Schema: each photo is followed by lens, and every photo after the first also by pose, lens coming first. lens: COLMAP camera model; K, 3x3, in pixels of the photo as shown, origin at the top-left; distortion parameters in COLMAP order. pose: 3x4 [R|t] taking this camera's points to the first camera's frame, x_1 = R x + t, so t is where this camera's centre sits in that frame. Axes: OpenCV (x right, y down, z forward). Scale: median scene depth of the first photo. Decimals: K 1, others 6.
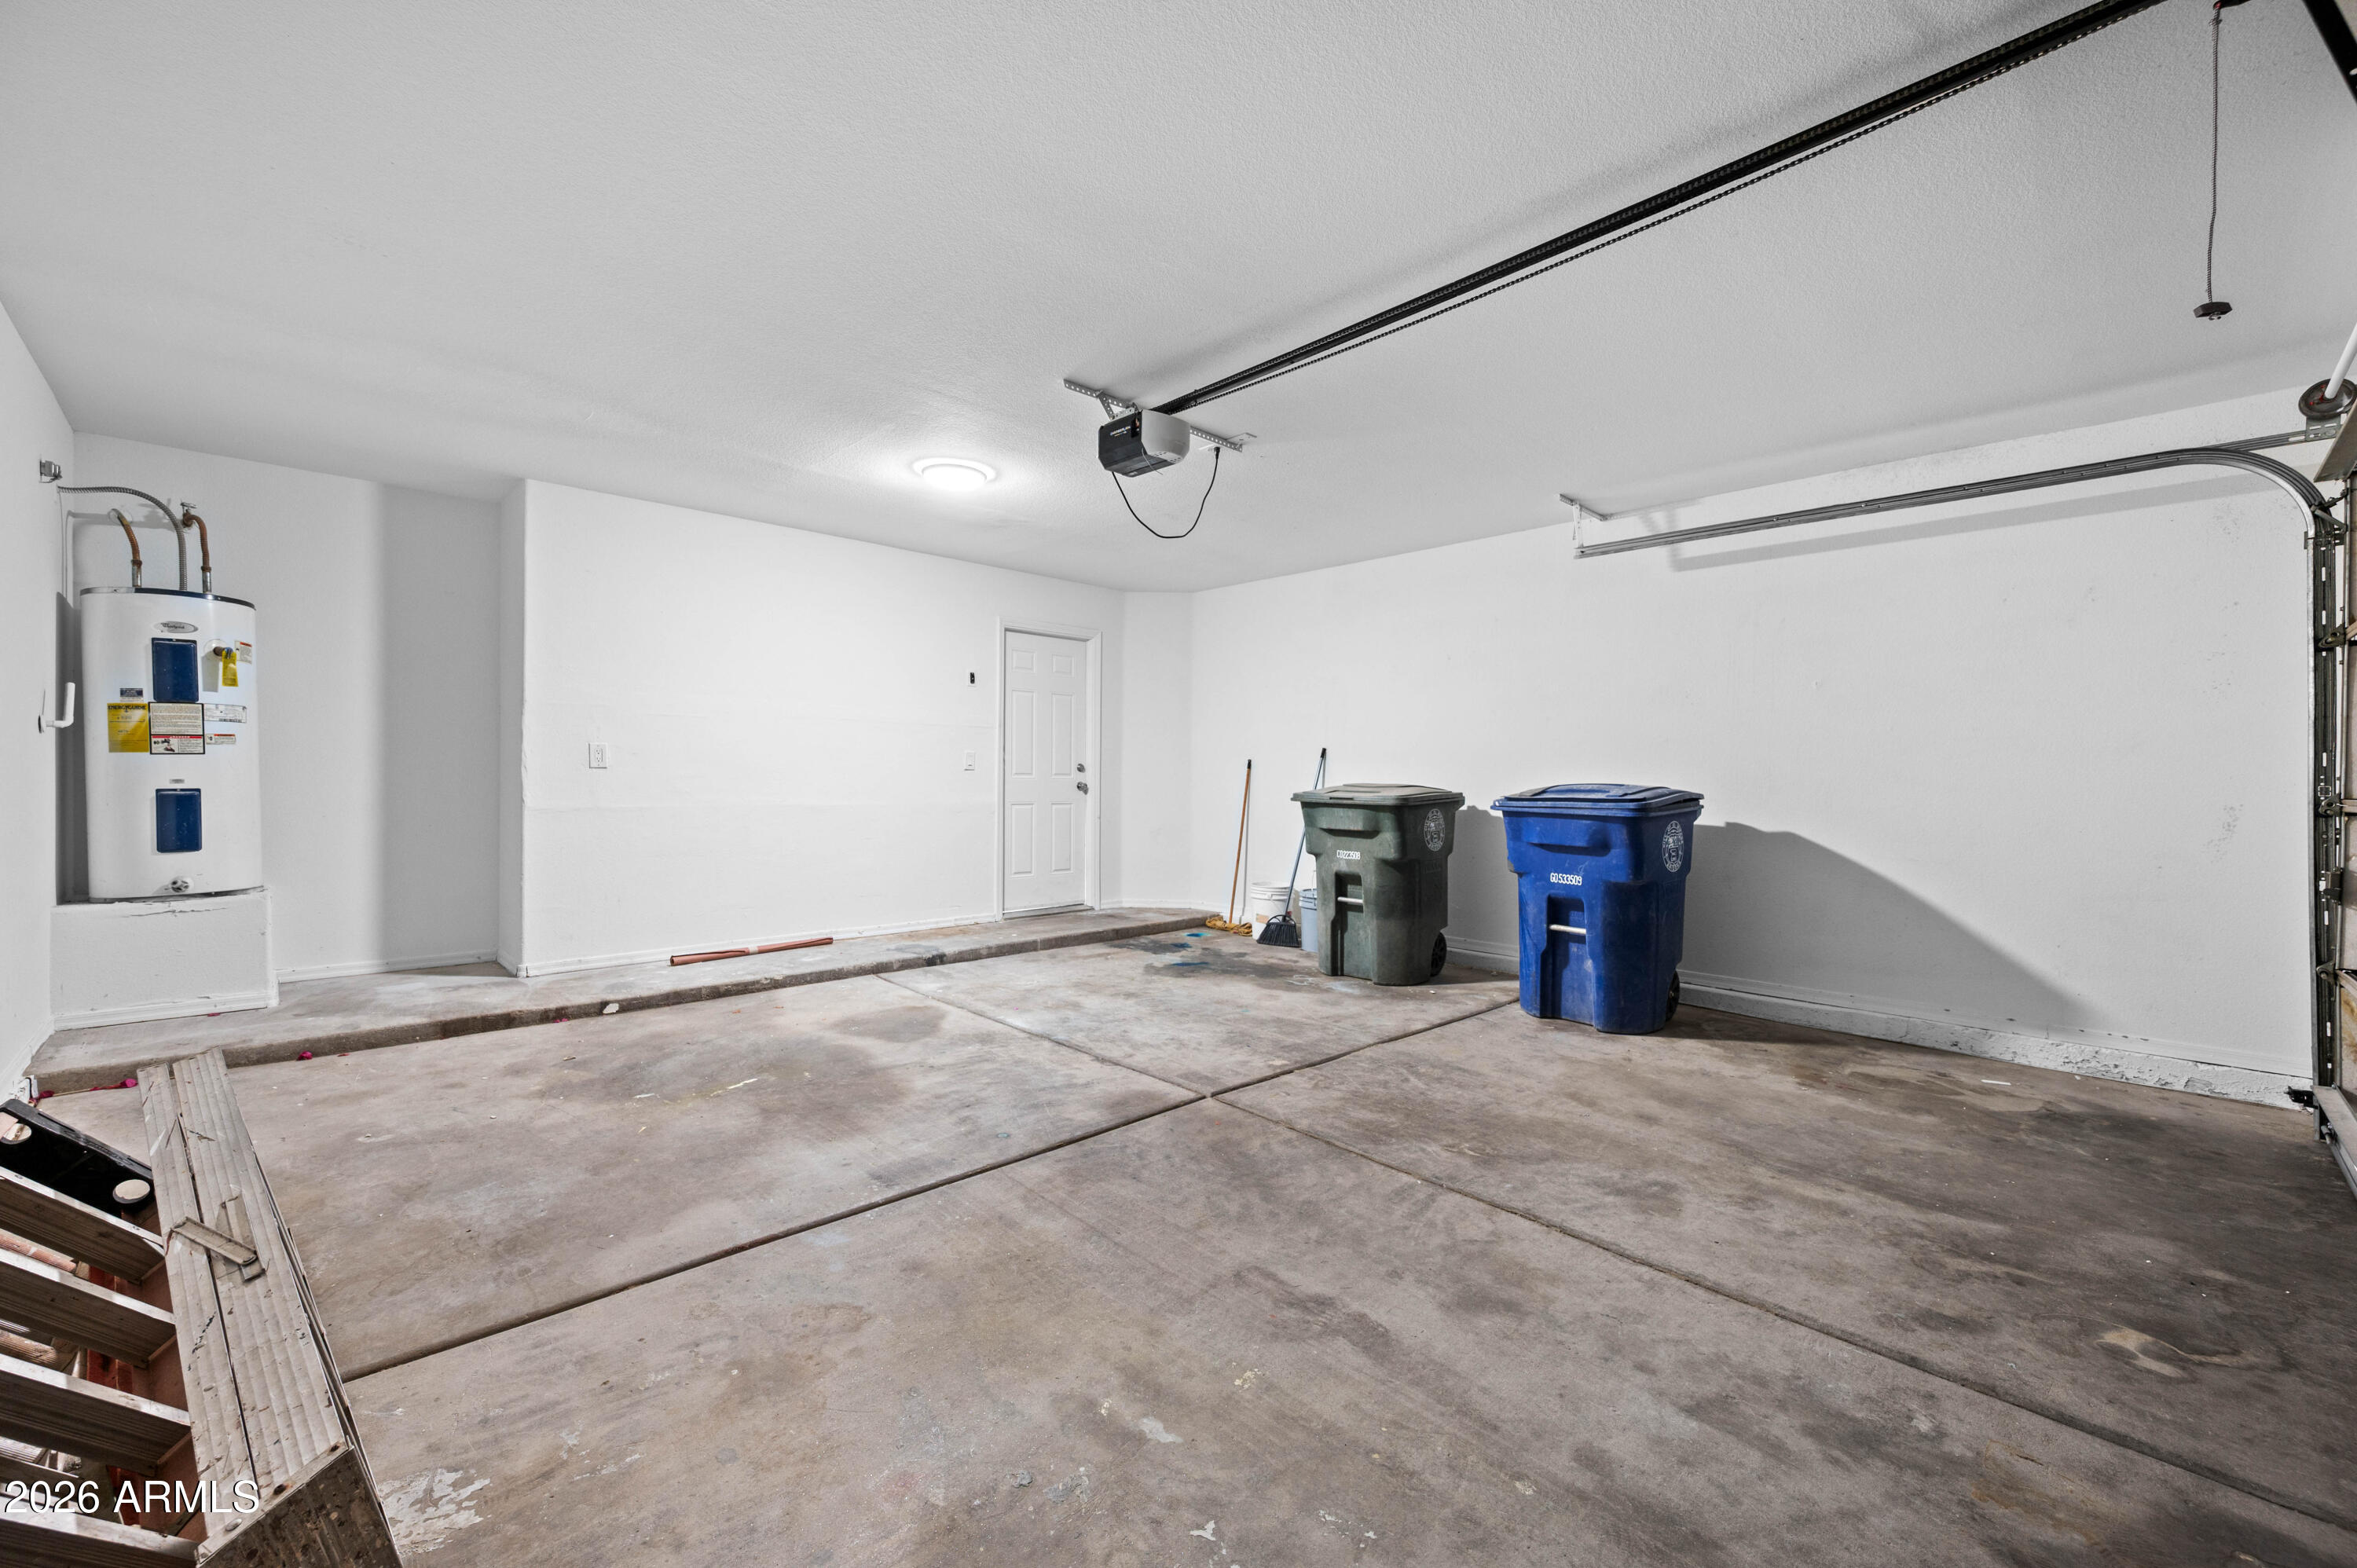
lens RADIAL K [[940.8, 0, 1159.9], [0, 940.8, 785.6], [0, 0, 1]] dist [-0.000460, -0.000134]
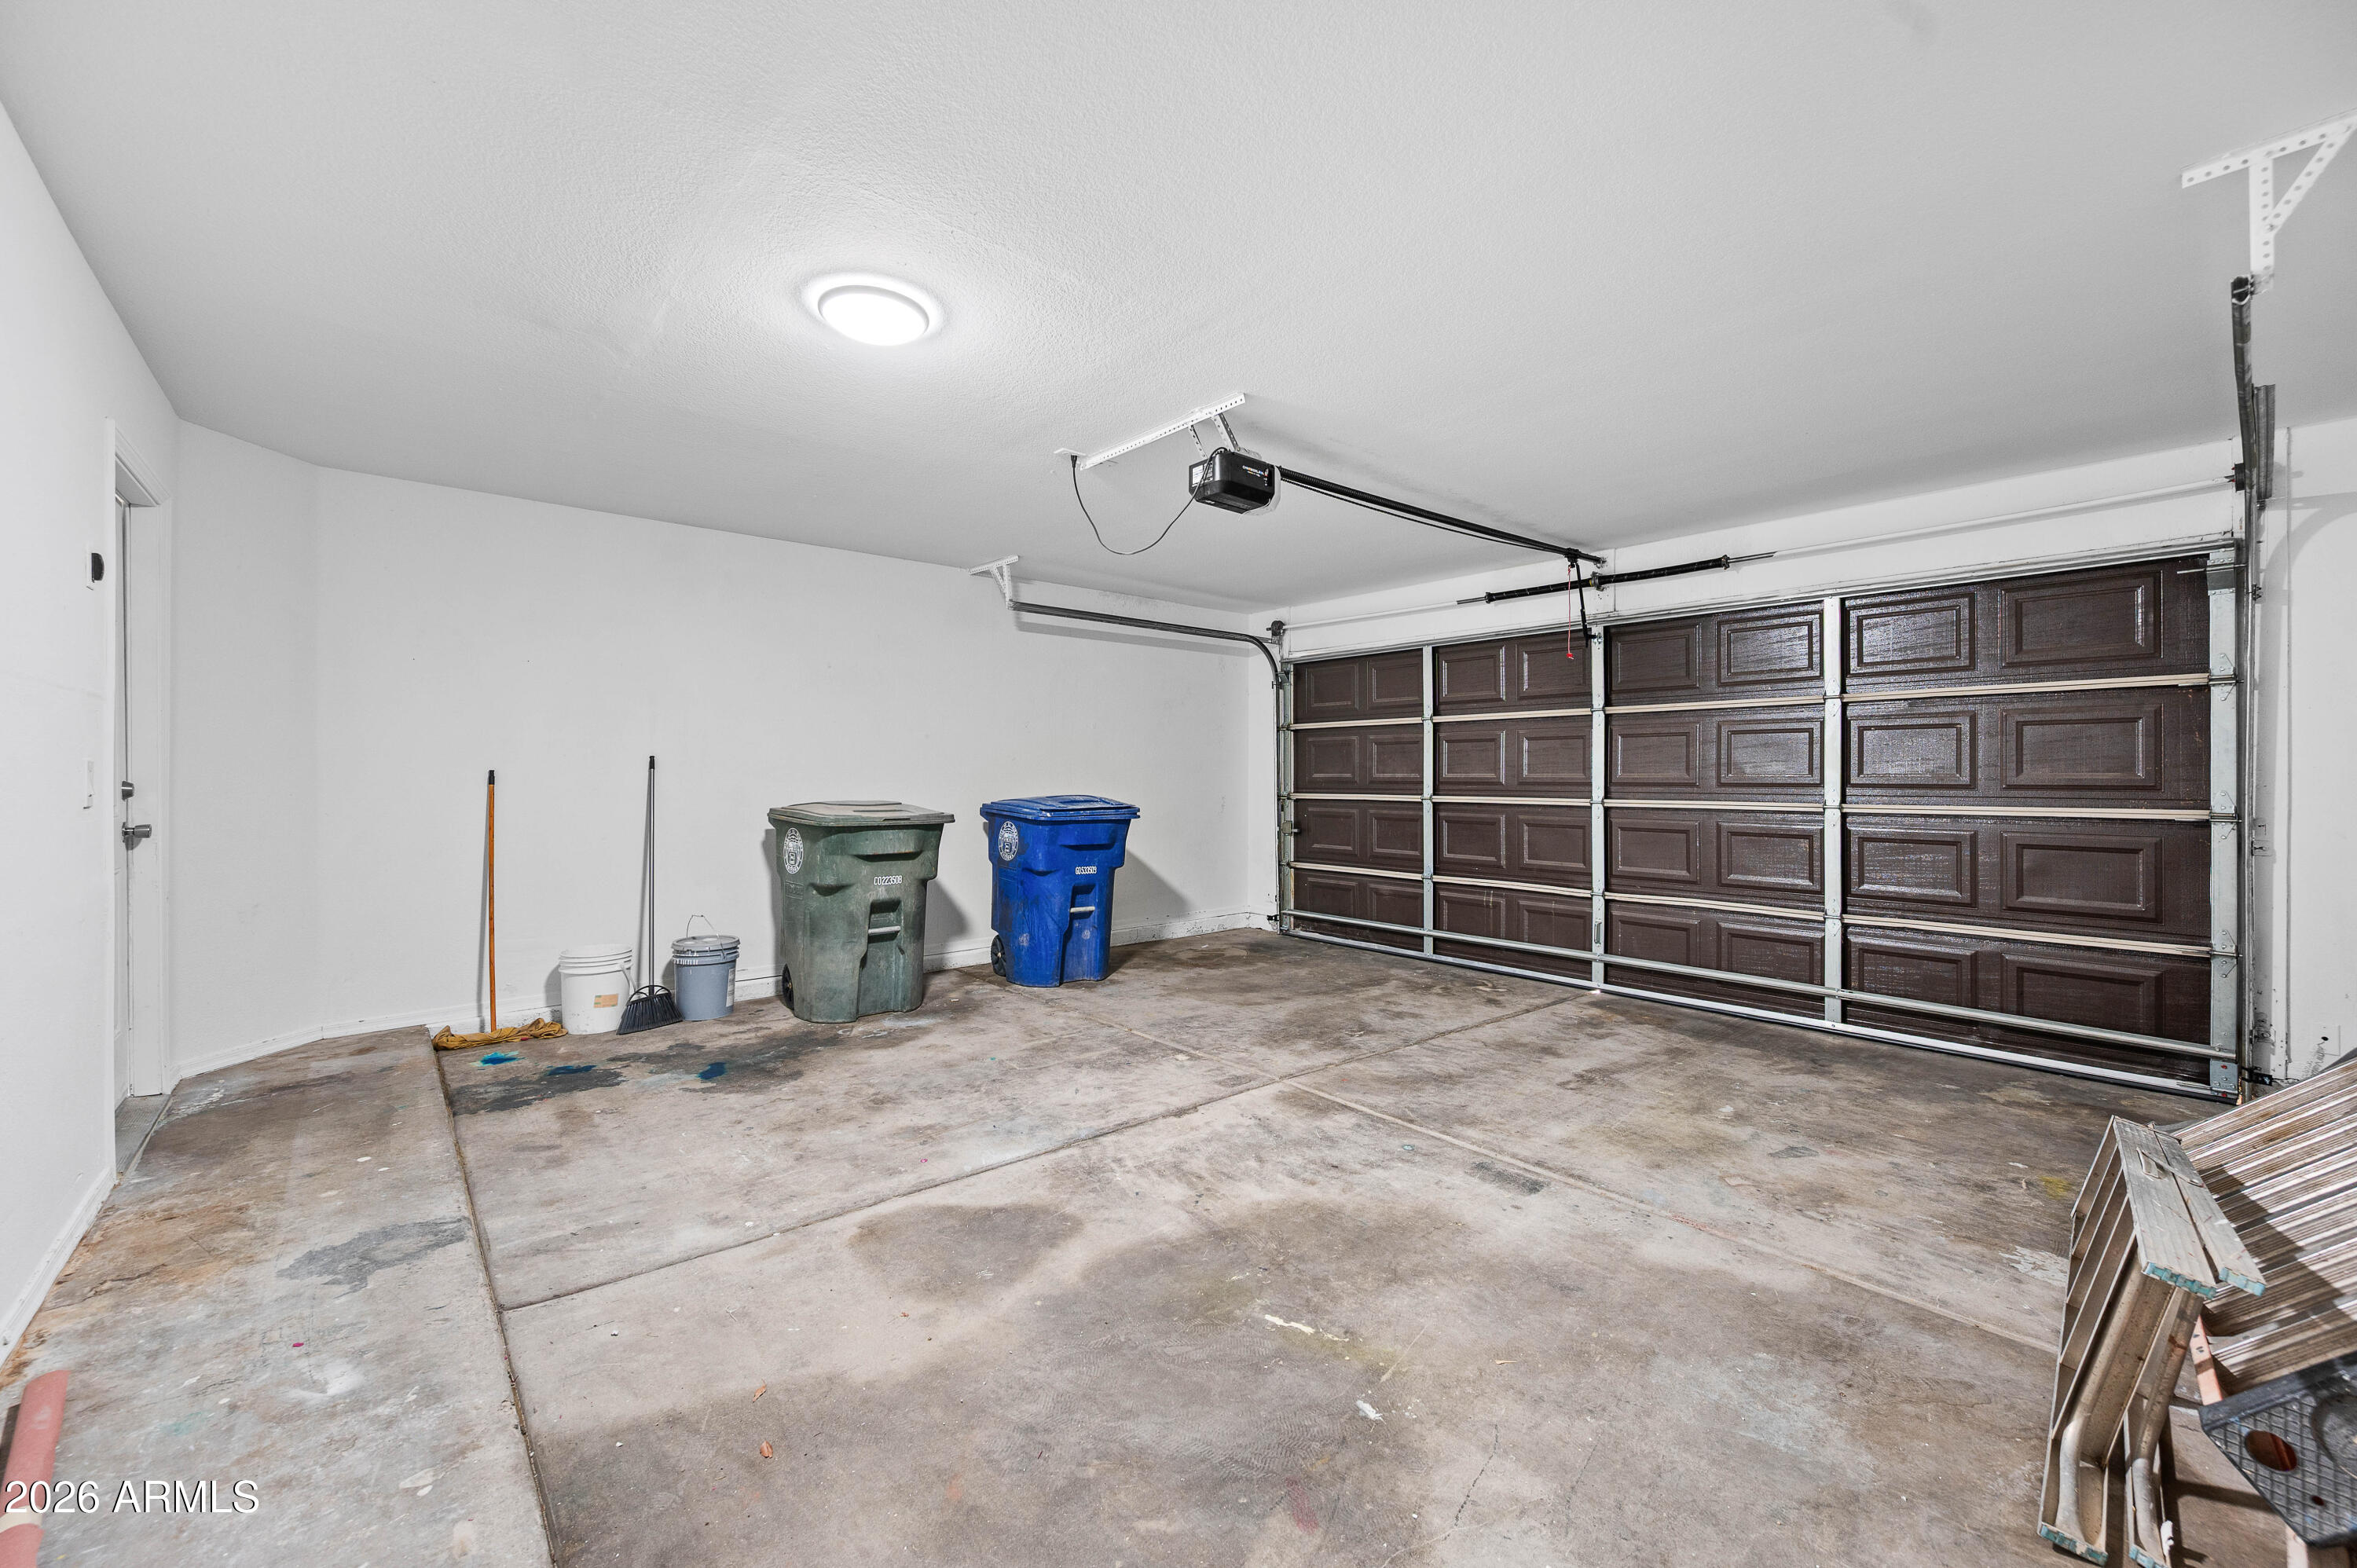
lens RADIAL K [[940.8, 0, 1158.5], [0, 940.8, 773.5], [0, 0, 1]] dist [-0.000460, -0.000134]
pose [[0.055459, -0.011988, 0.998389, -1.180593], [0.007567, 0.999904, 0.011585, -0.066436], [-0.998432, 0.006913, 0.055544, 1.152581]]
